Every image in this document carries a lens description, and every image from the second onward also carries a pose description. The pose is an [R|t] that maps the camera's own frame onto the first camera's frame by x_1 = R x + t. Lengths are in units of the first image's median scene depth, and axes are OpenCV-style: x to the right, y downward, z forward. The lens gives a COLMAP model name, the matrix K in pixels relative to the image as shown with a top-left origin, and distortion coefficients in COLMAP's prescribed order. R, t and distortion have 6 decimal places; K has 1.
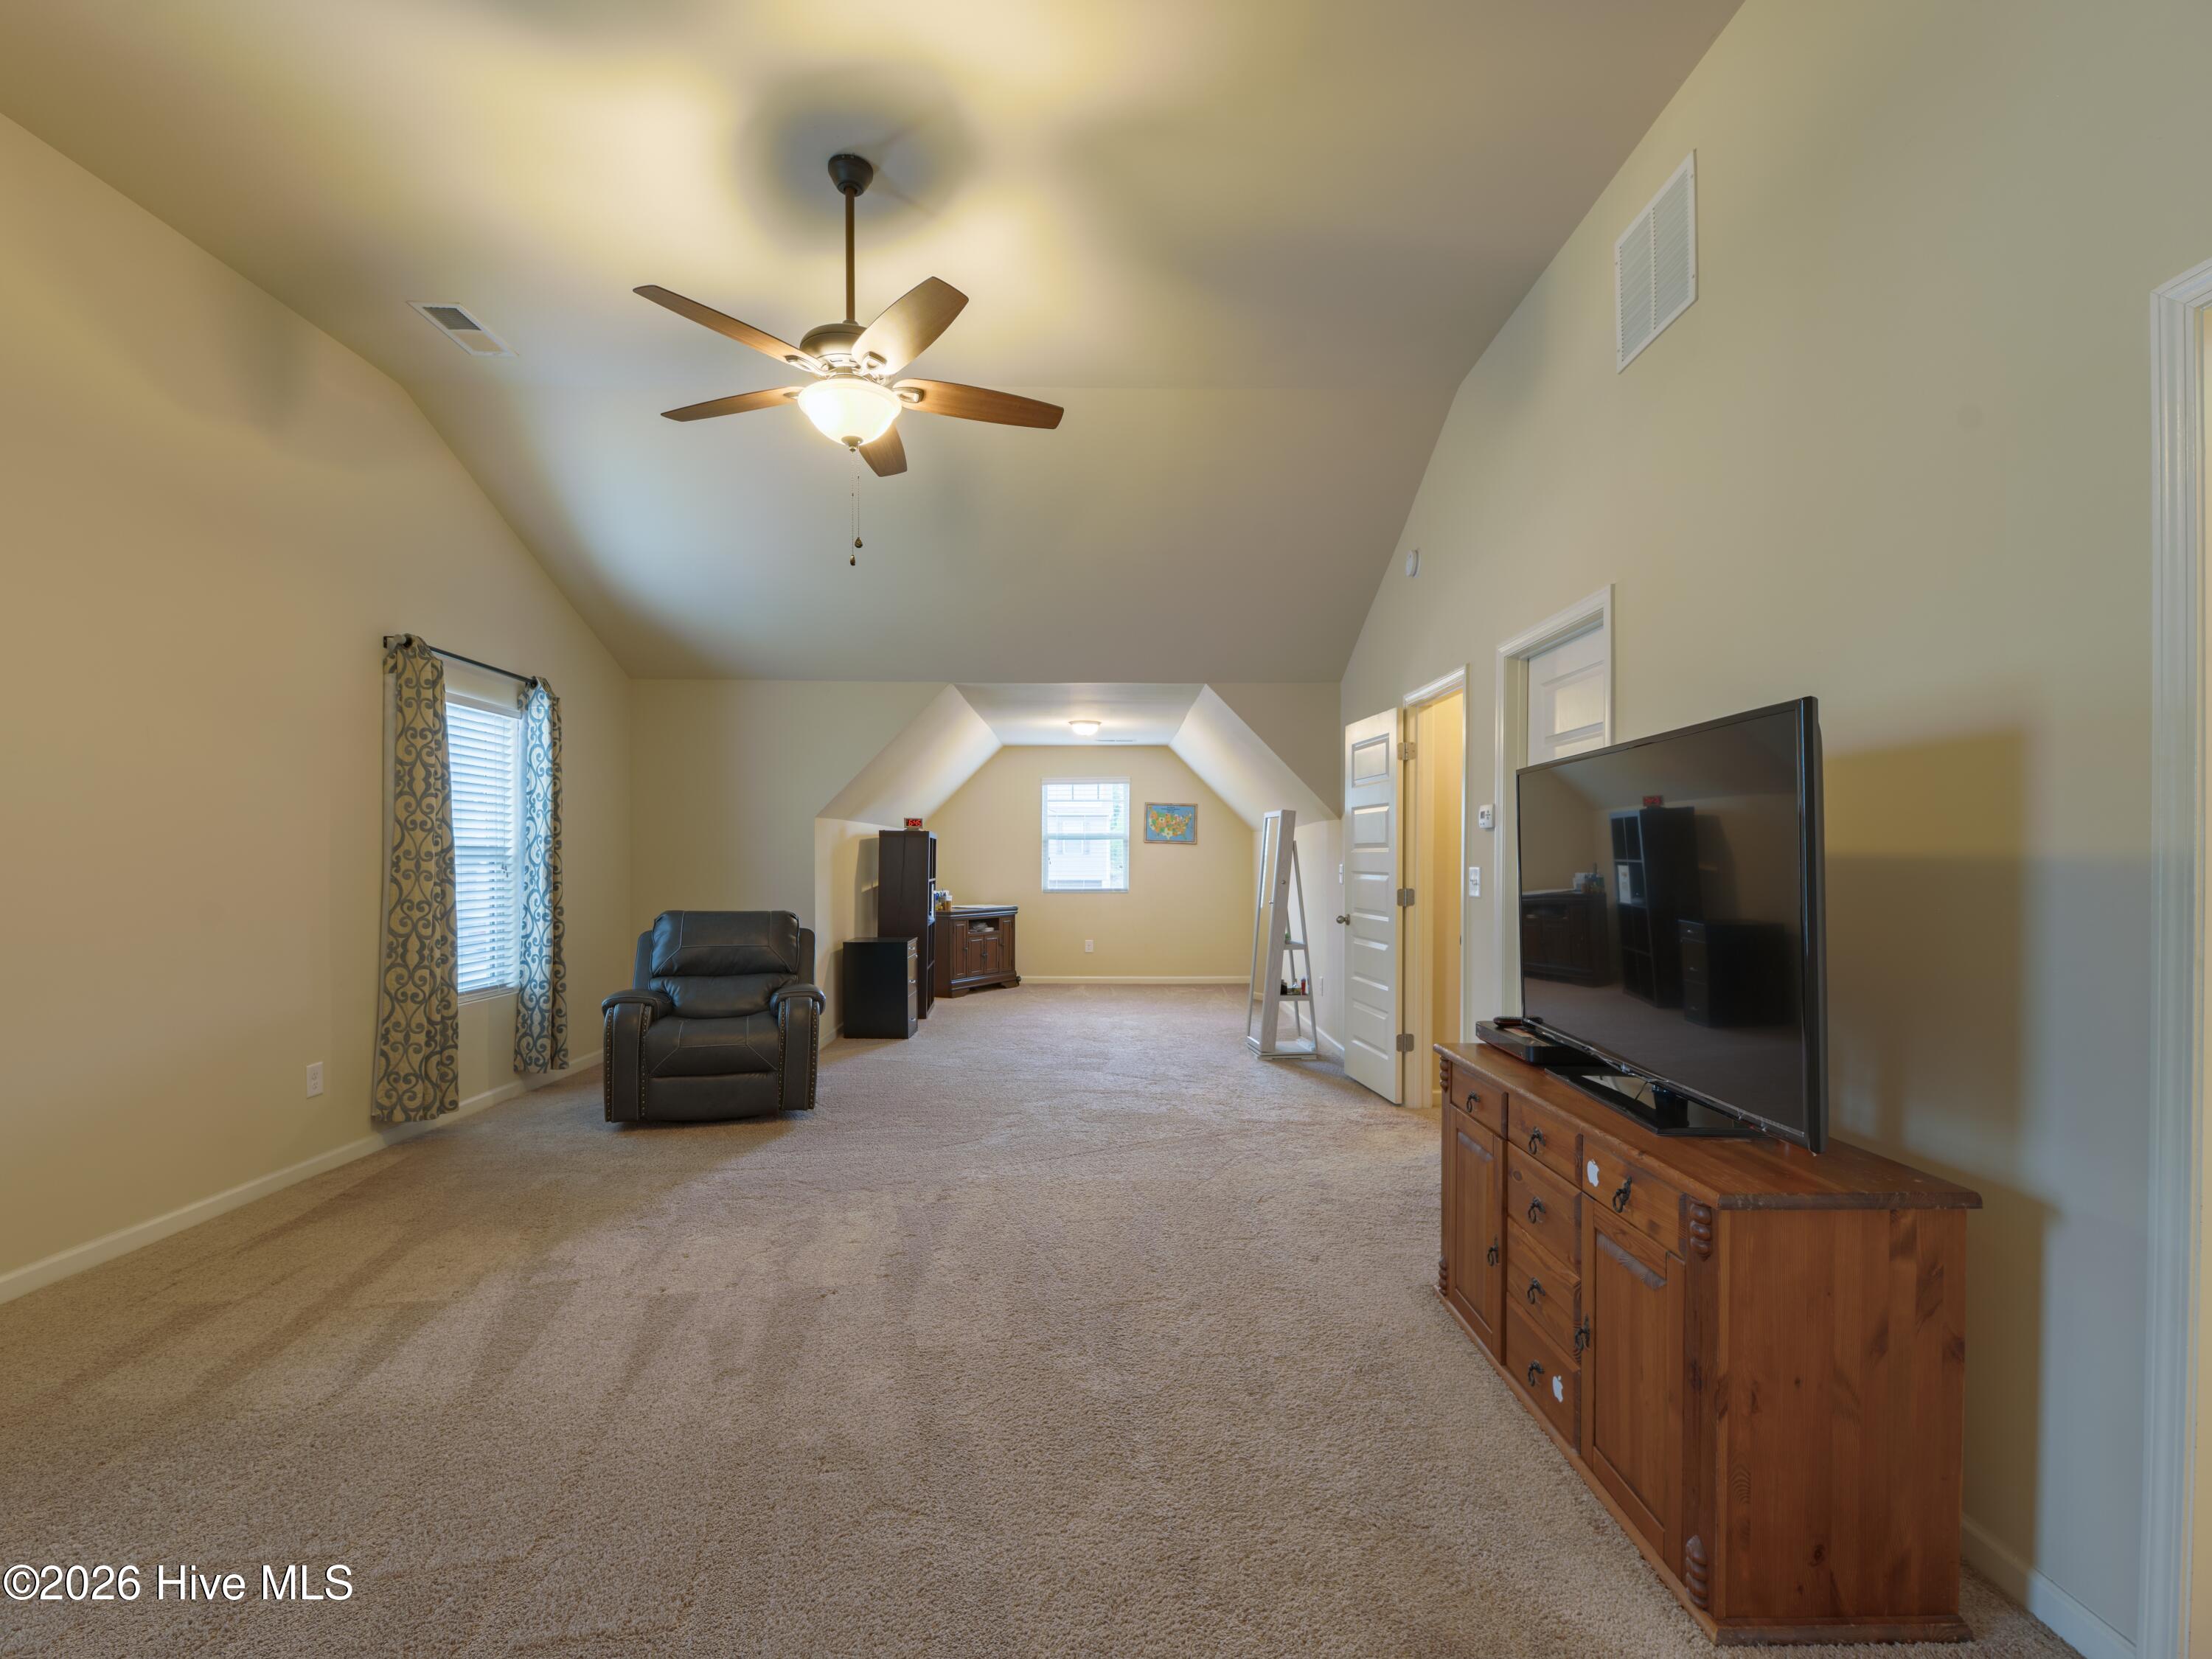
lens RADIAL K [[1007.0, 0, 1115.9], [0, 1007.0, 847.6], [0, 0, 1]] dist [-0.016063, 0.000240]
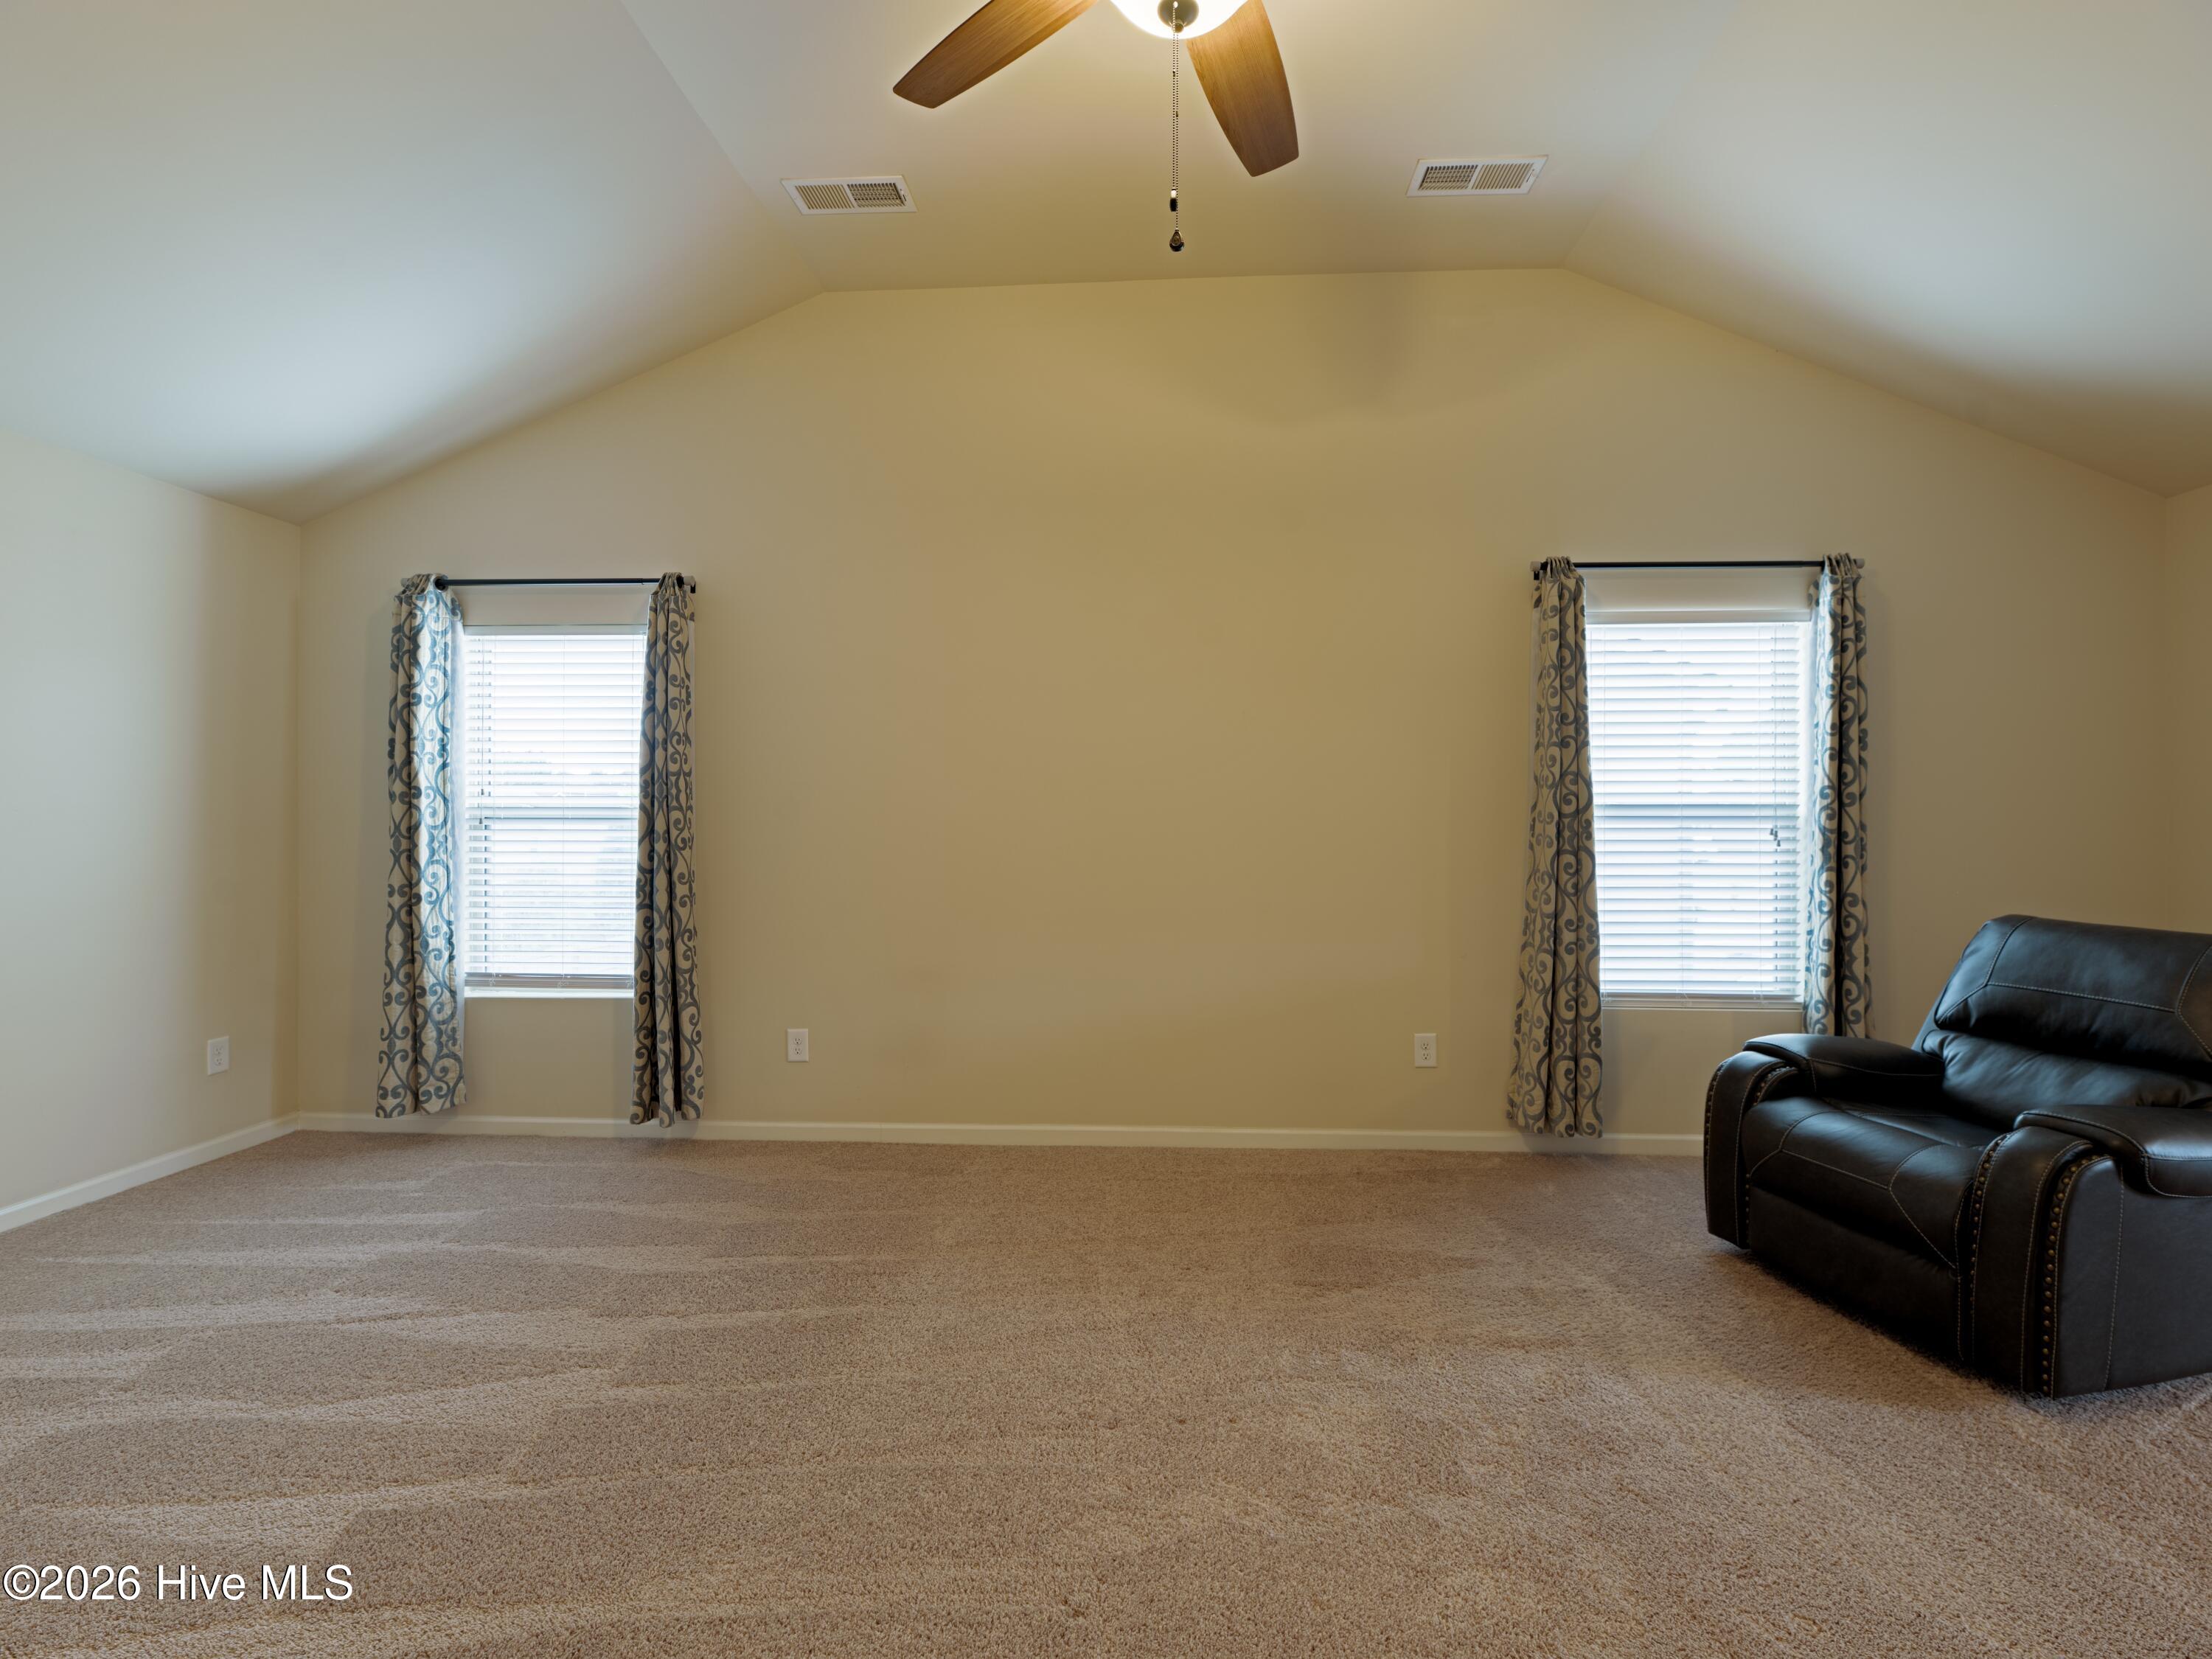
lens RADIAL K [[1007.0, 0, 1105.0], [0, 1007.0, 817.7], [0, 0, 1]] dist [-0.016063, 0.000240]
pose [[-0.075398, -0.004538, -0.997143, 0.156708], [0.013581, 0.999892, -0.005578, 0.007139], [0.997061, -0.013963, -0.075328, 0.633736]]
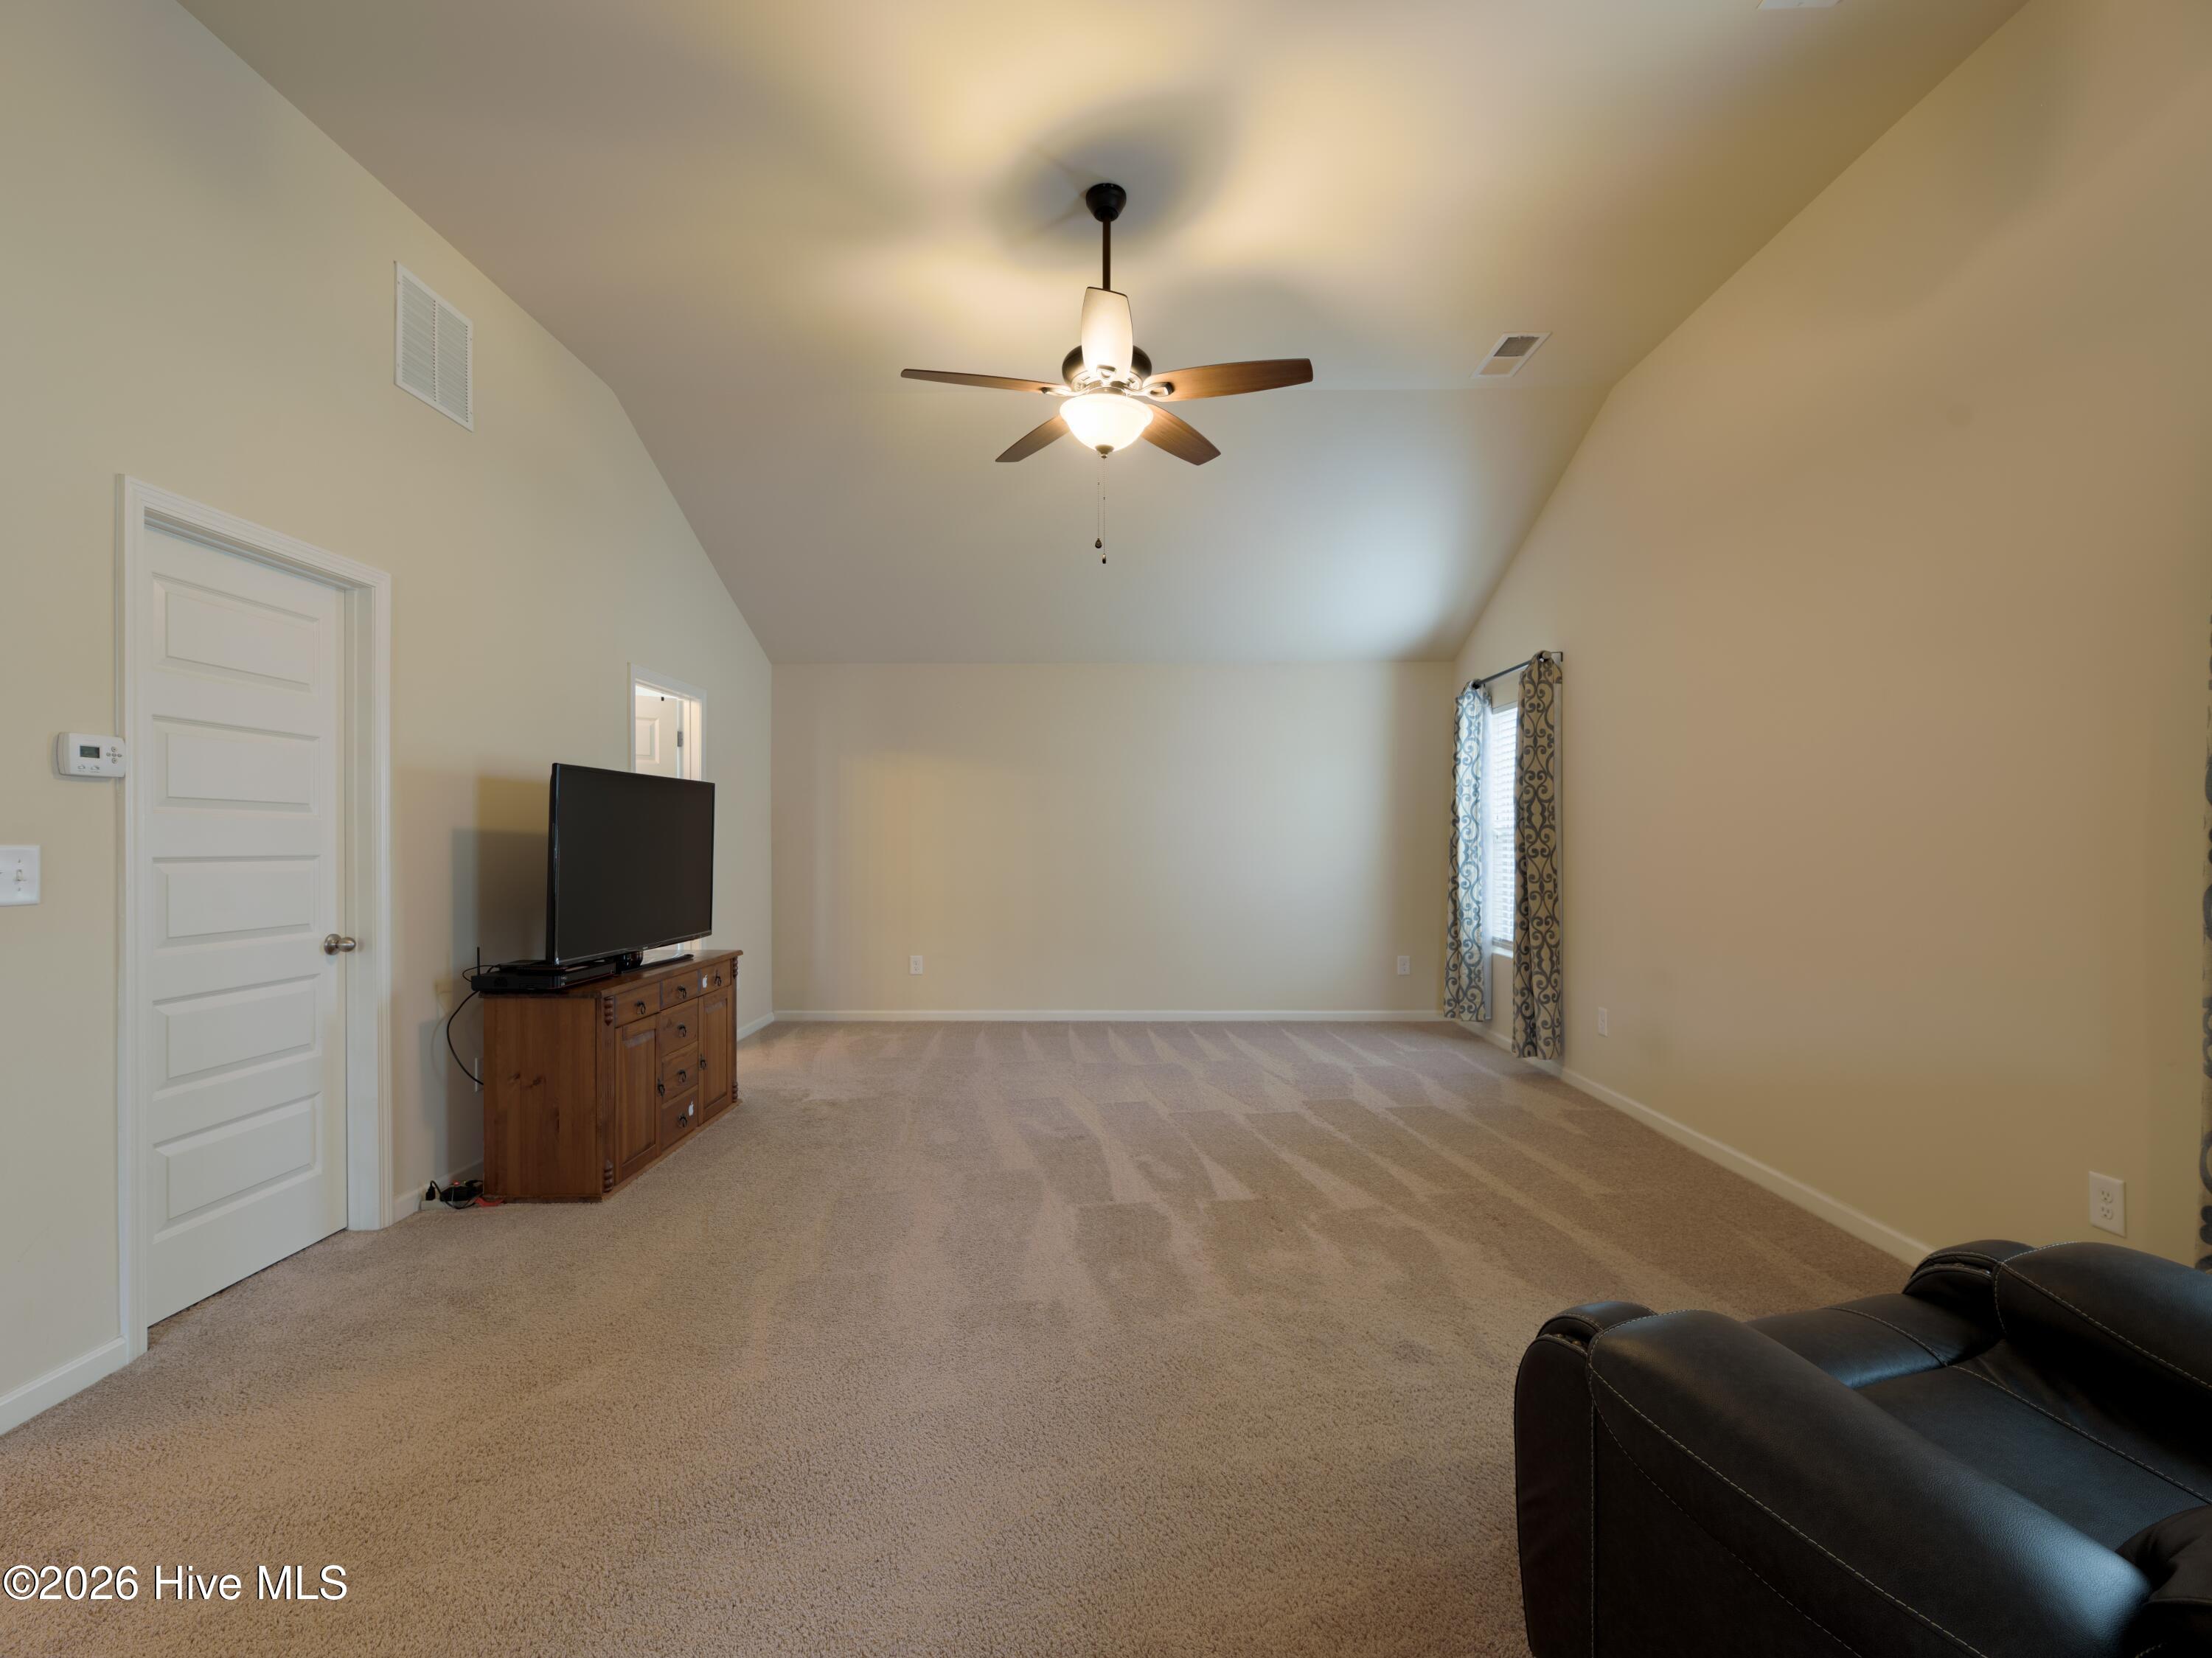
lens RADIAL K [[1007.0, 0, 1104.9], [0, 1007.0, 834.9], [0, 0, 1]] dist [-0.016063, 0.000240]
pose [[-0.999926, 0.002250, 0.011983, -0.164639], [0.002079, 0.999896, -0.014248, 0.012640], [-0.012014, -0.014222, -0.999827, 1.334918]]
